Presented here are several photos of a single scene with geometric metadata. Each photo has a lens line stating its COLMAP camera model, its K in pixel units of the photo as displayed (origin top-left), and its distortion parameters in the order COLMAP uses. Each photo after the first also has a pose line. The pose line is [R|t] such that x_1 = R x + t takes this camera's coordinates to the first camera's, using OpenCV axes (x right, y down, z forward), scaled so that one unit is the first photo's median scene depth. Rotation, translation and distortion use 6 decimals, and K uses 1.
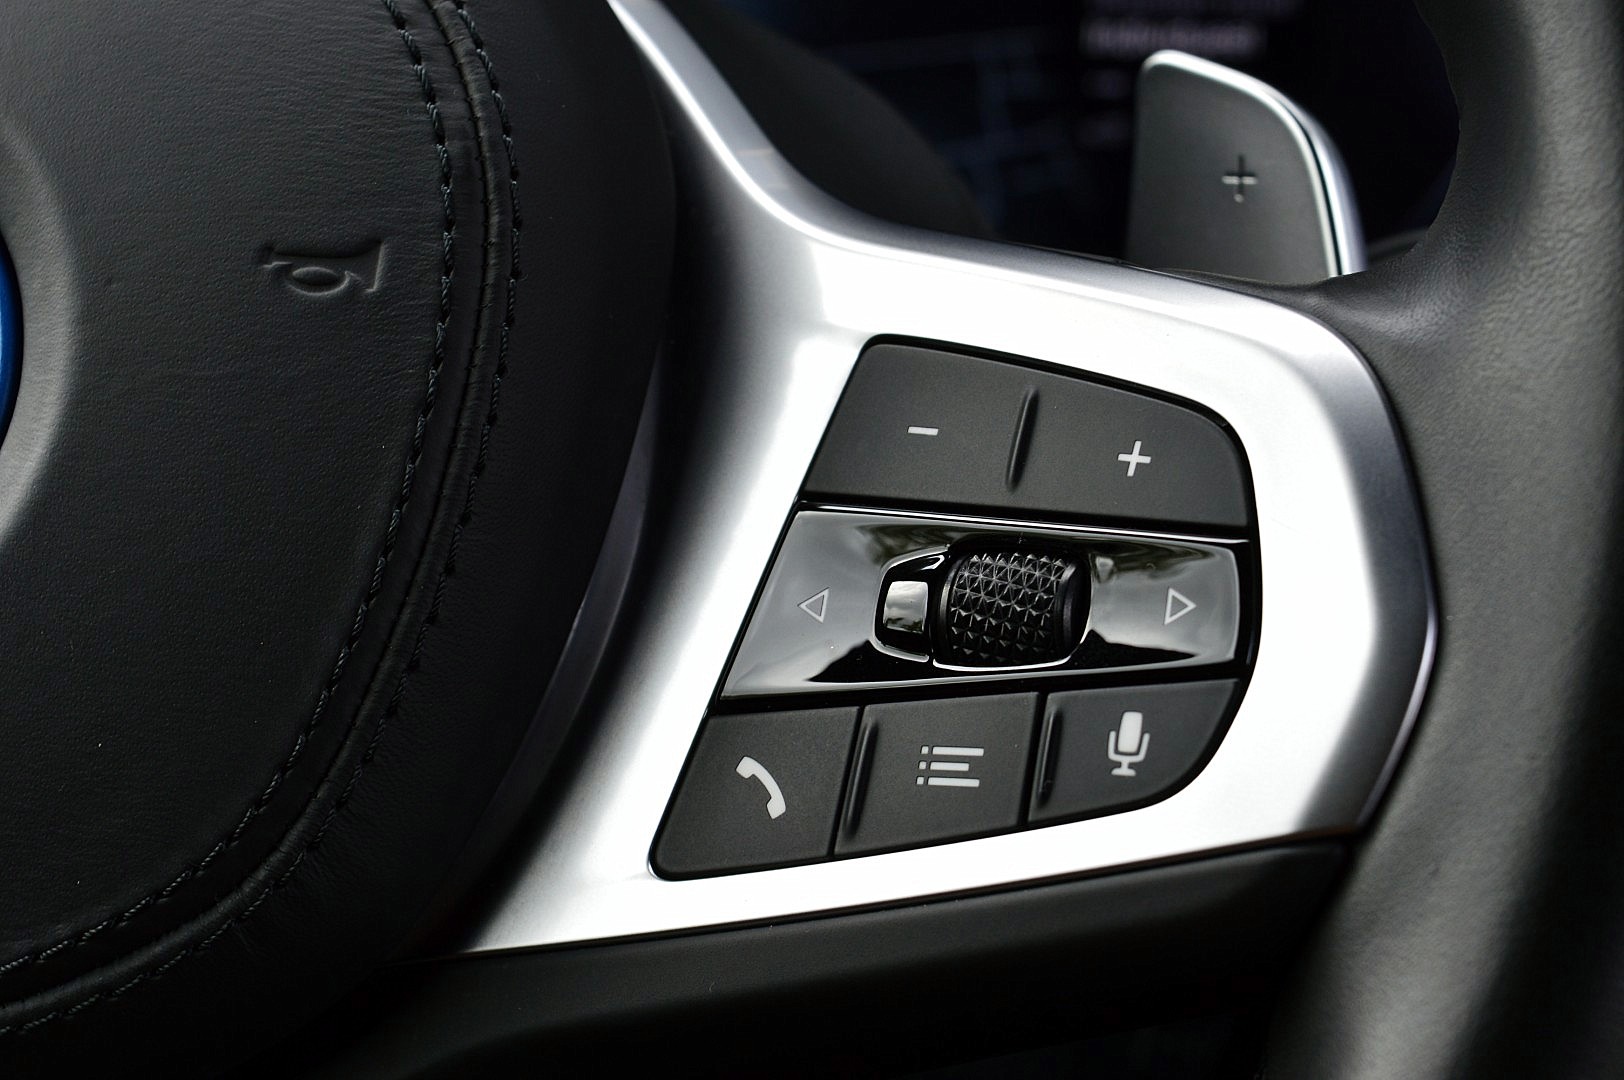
lens RADIAL K [[3704.5, 0, 814.1], [0, 3704.5, 539.7], [0, 0, 1]] dist [-0.034666, 0.000000]
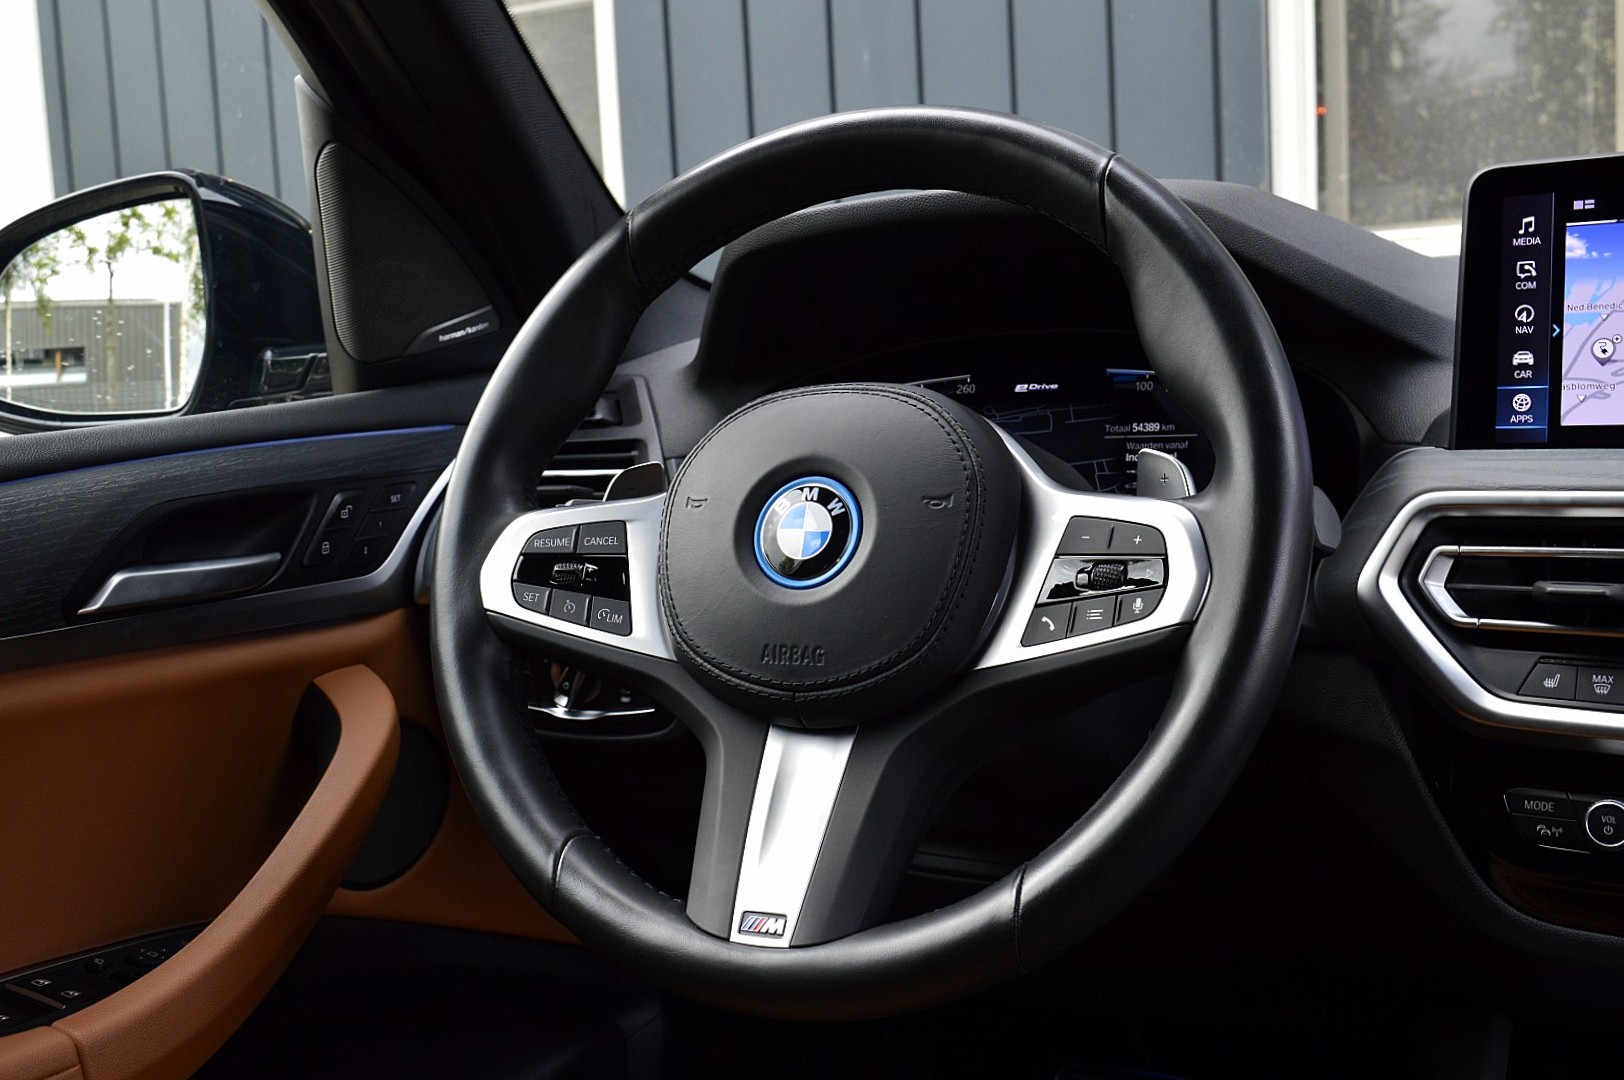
lens RADIAL K [[1630.6, 0, 801.7], [0, 1630.6, 535.1], [0, 0, 1]] dist [-0.063414, 0.000000]
pose [[0.992528, -0.018188, -0.120657, -0.066490], [0.004317, 0.993444, -0.114240, 0.176529], [0.121943, 0.112866, 0.986099, -0.833741]]
